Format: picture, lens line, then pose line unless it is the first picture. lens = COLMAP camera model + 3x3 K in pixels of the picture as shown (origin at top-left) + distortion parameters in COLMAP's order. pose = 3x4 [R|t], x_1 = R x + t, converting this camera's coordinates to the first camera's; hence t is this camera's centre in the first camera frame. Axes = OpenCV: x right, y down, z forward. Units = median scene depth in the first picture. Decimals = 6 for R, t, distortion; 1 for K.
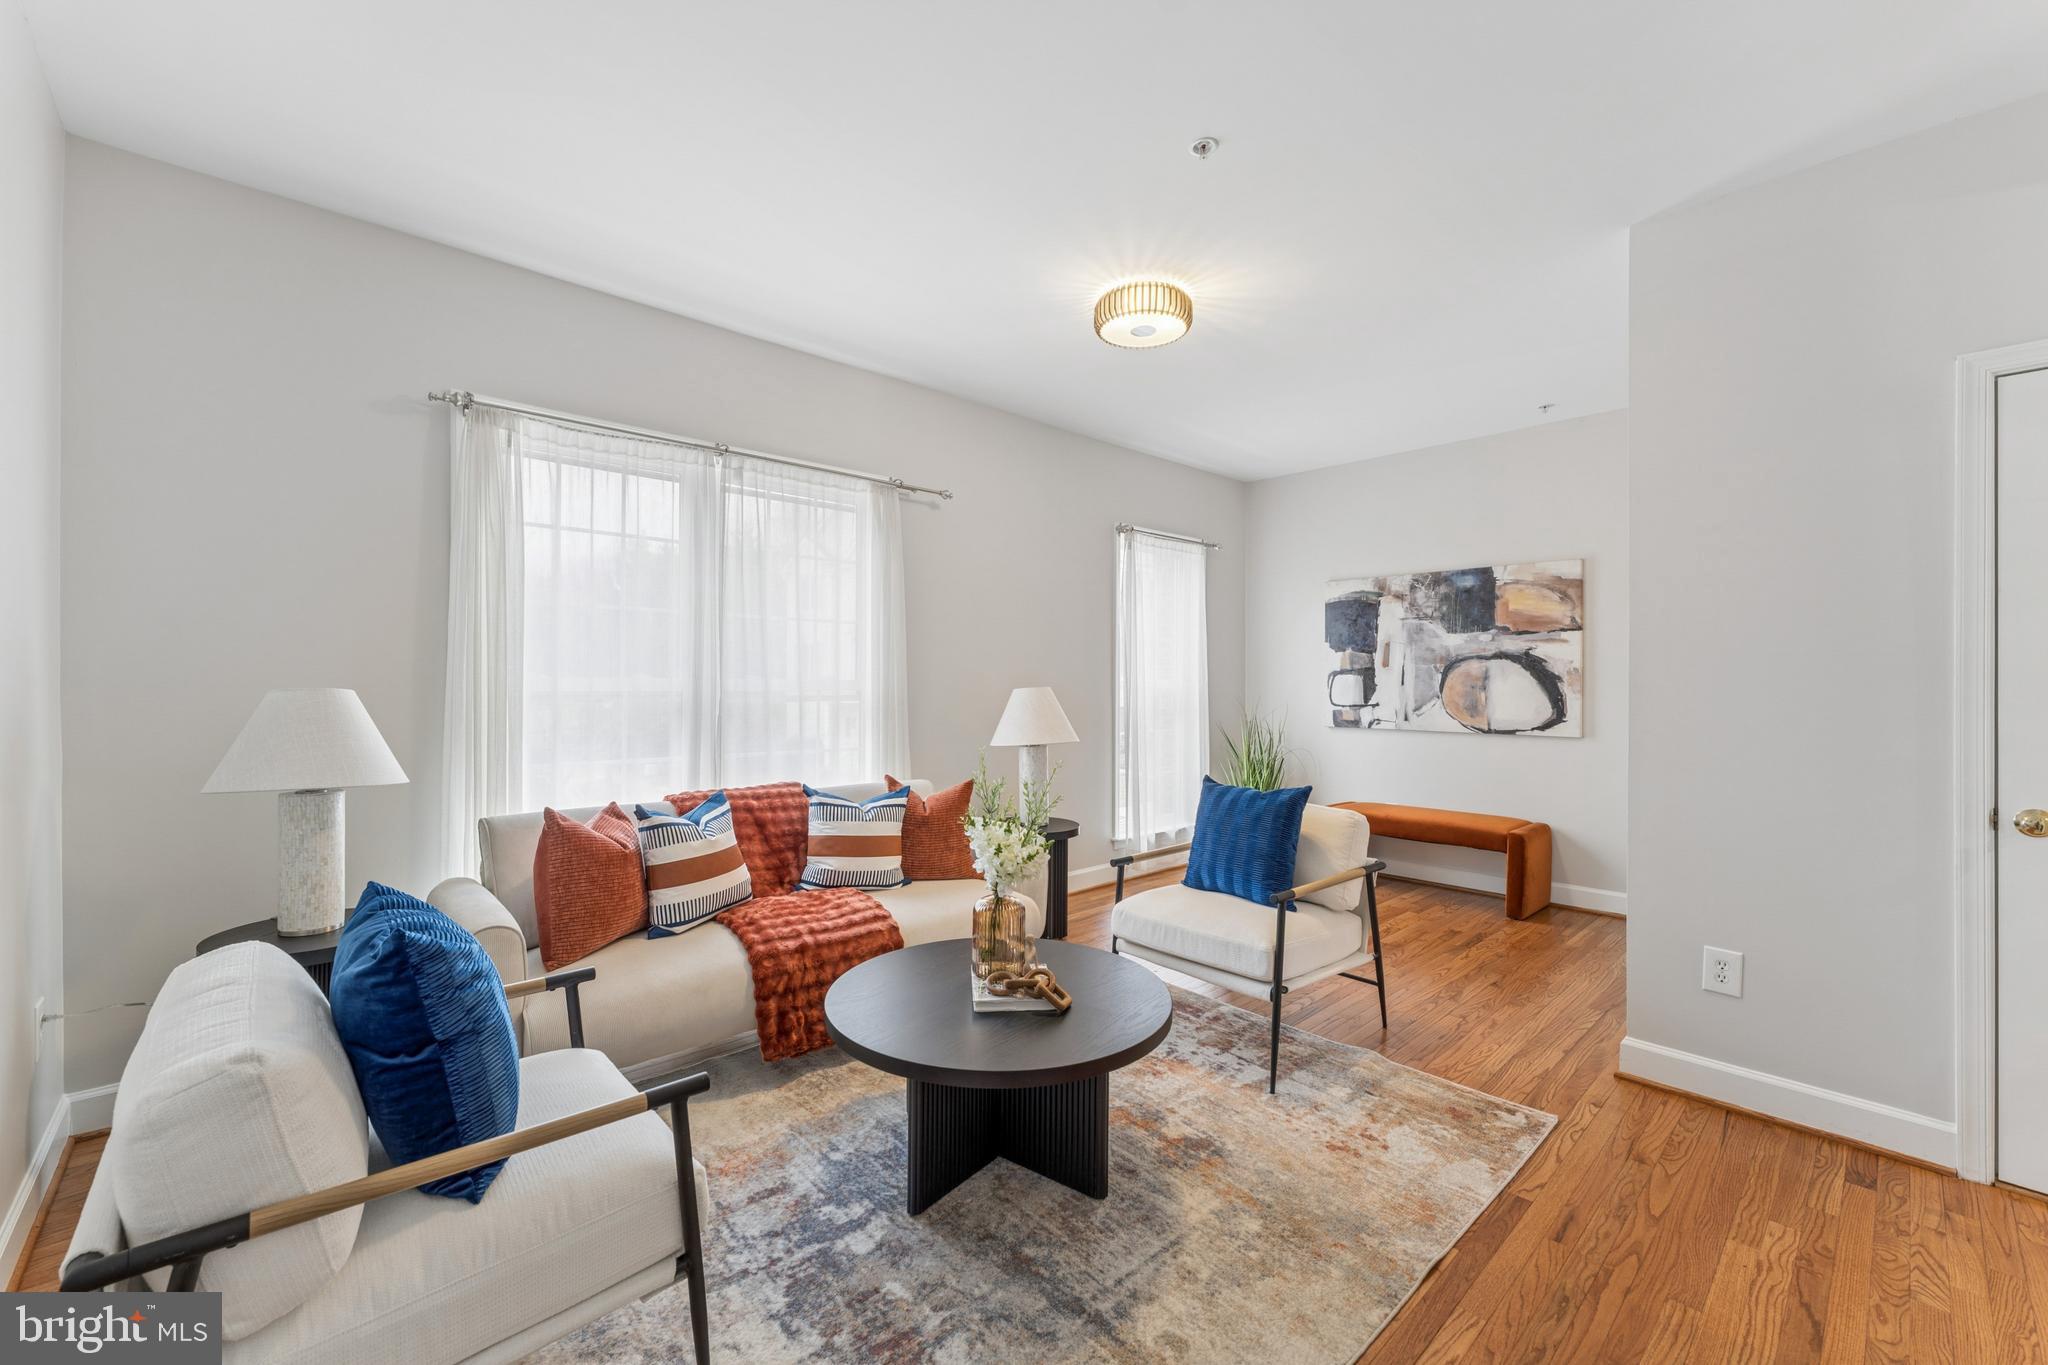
lens RADIAL K [[817.1, 0, 1017.9], [0, 817.1, 681.2], [0, 0, 1]] dist [-0.007525, -0.000326]
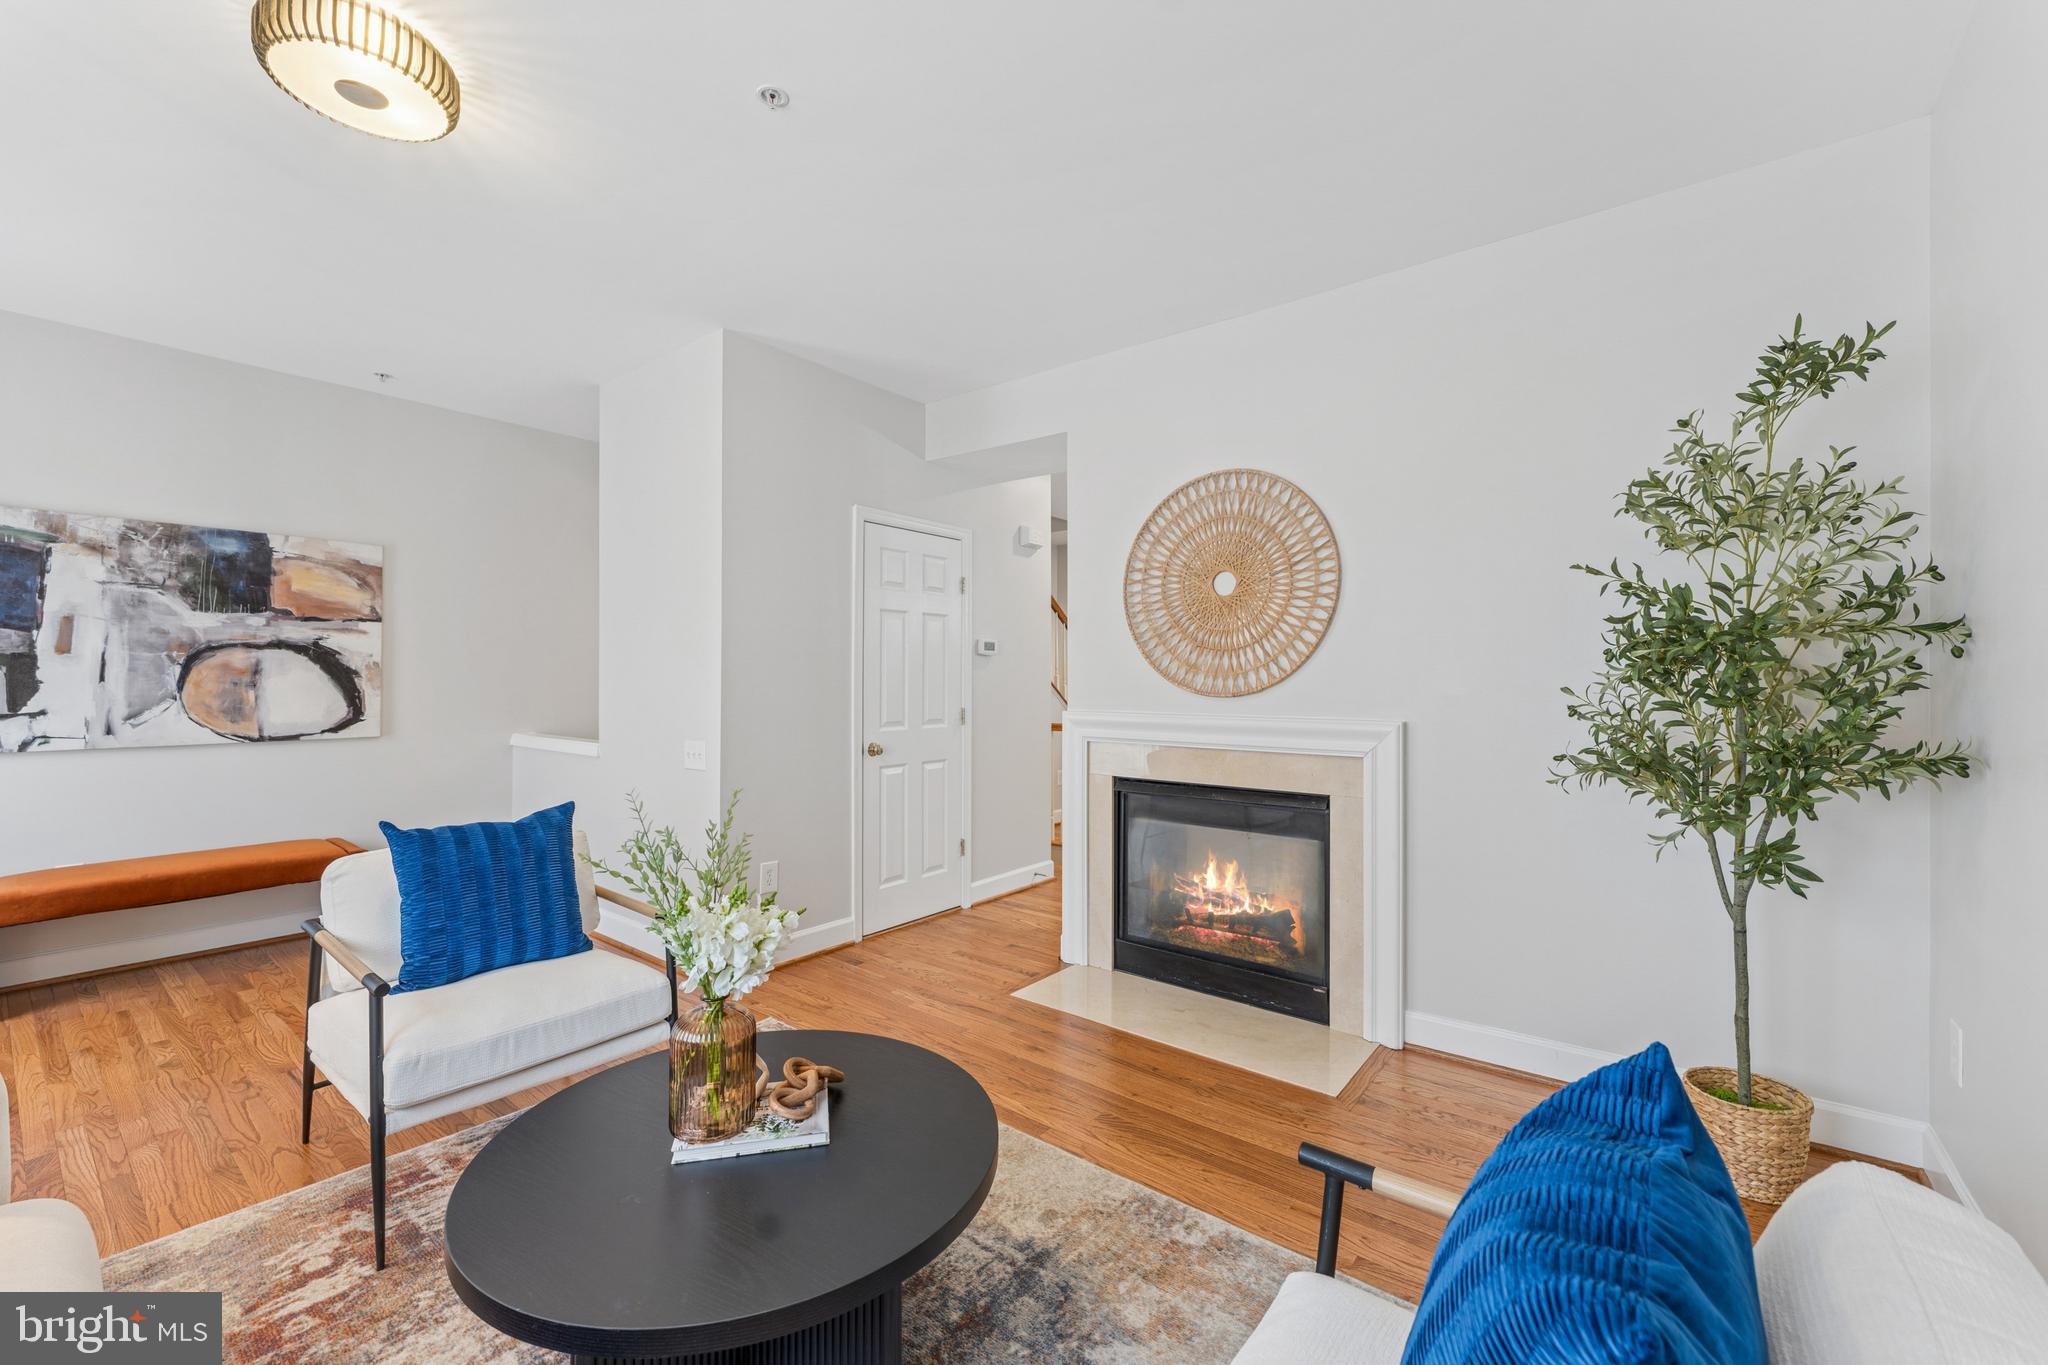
lens RADIAL K [[817.1, 0, 1020.6], [0, 817.1, 673.8], [0, 0, 1]] dist [-0.007525, -0.000326]
pose [[-0.159548, 0.003318, 0.987185, -0.330380], [-0.002829, 0.999989, -0.003818, -0.001275], [-0.987186, -0.003402, -0.159537, 0.401413]]
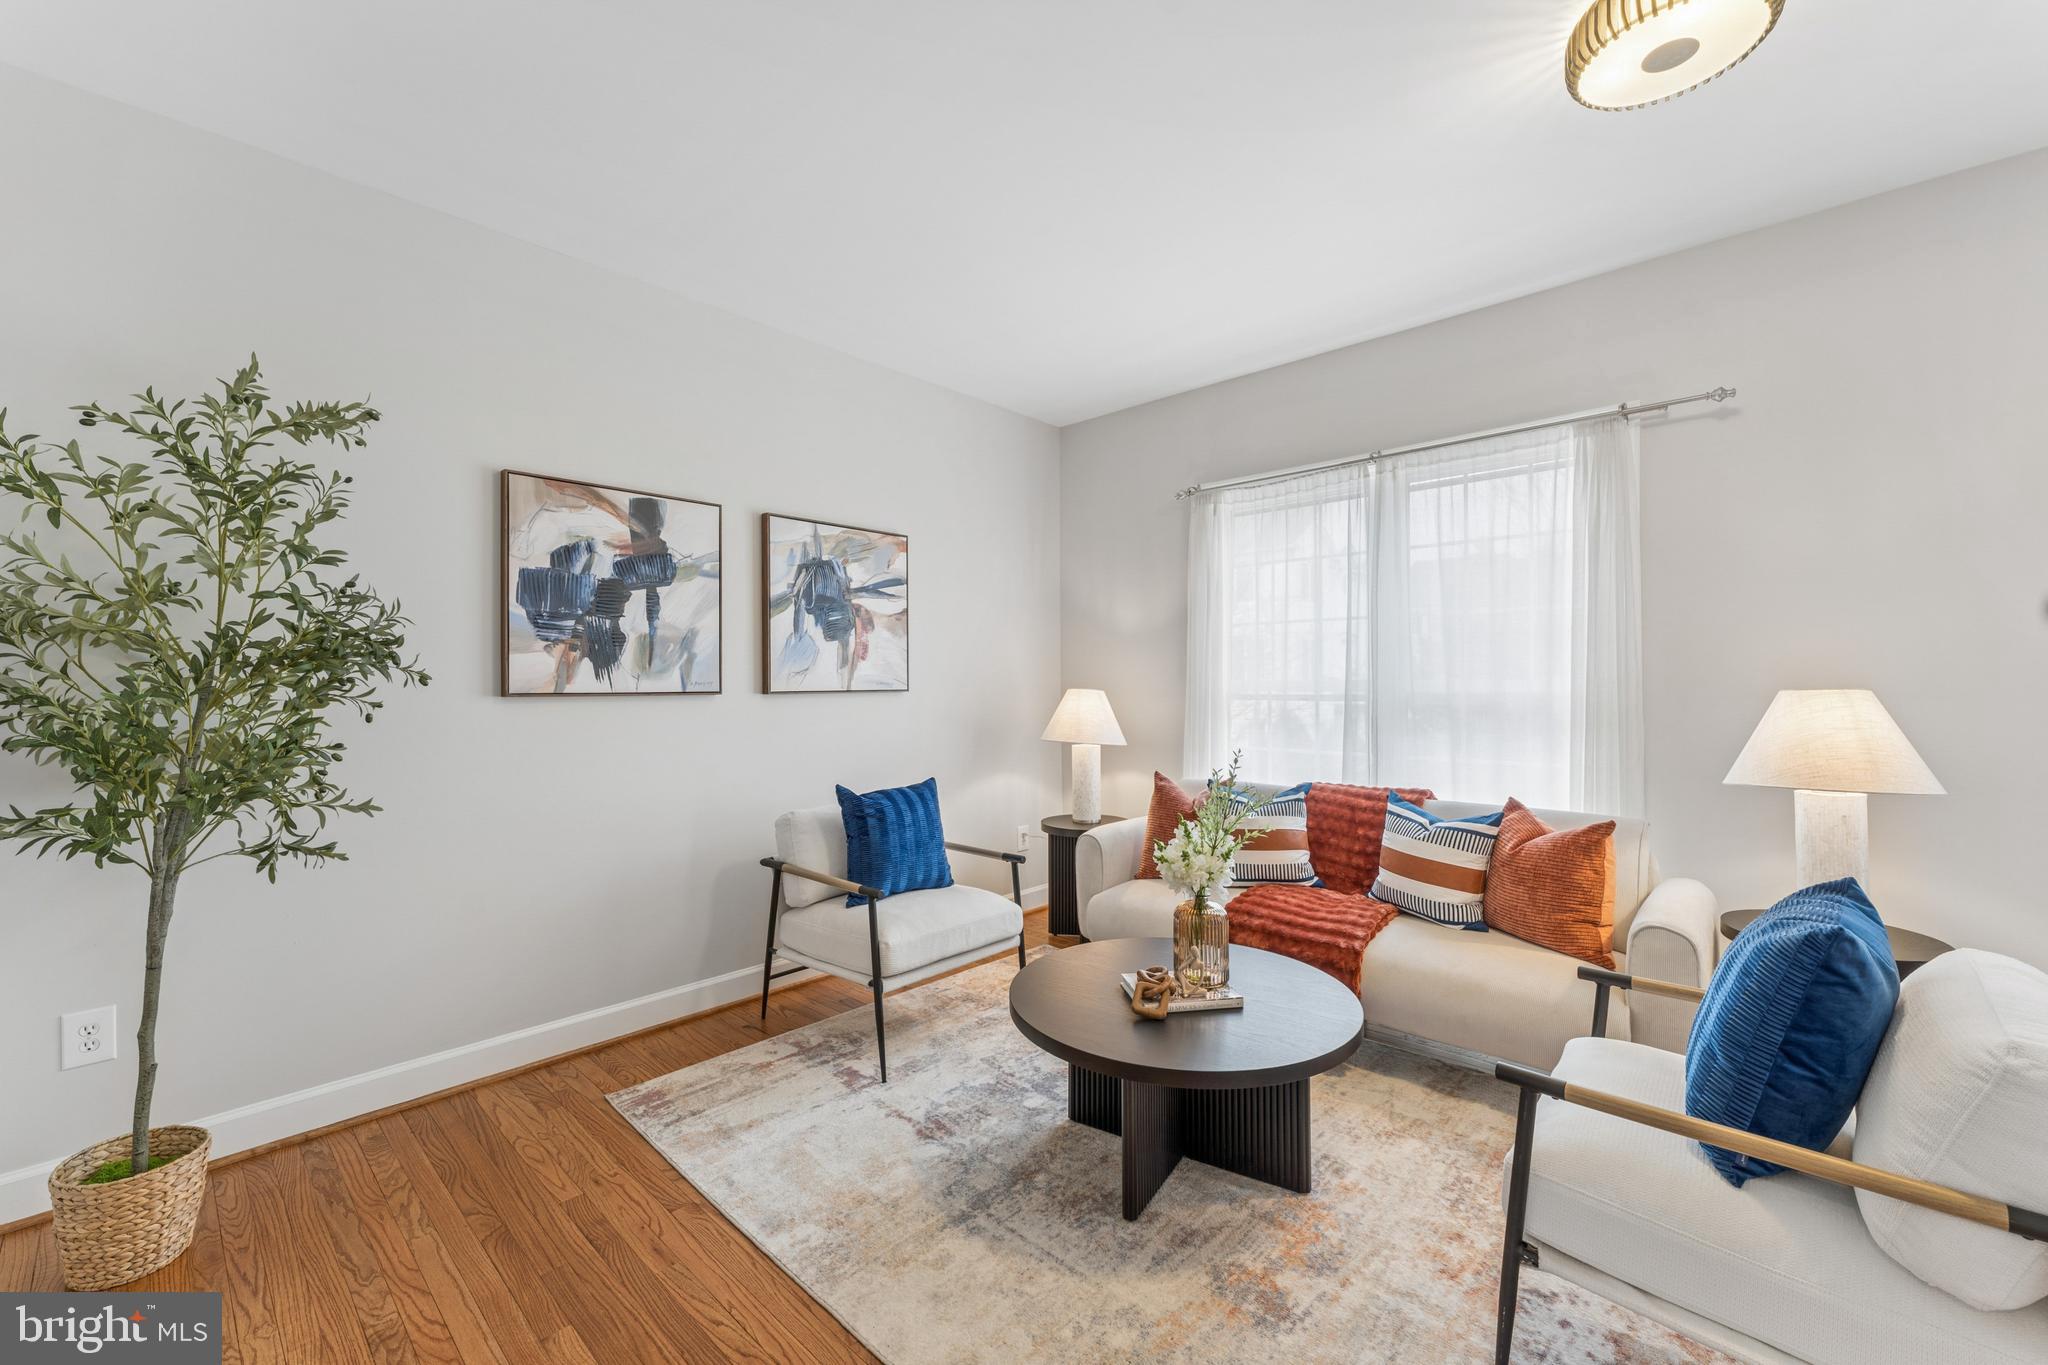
lens RADIAL K [[817.1, 0, 1024.7], [0, 817.1, 686.4], [0, 0, 1]] dist [-0.007525, -0.000326]
pose [[0.083317, -0.005808, -0.996506, 0.432745], [0.003788, 0.999978, -0.005512, 0.006115], [0.996516, -0.003316, 0.083337, 0.330777]]
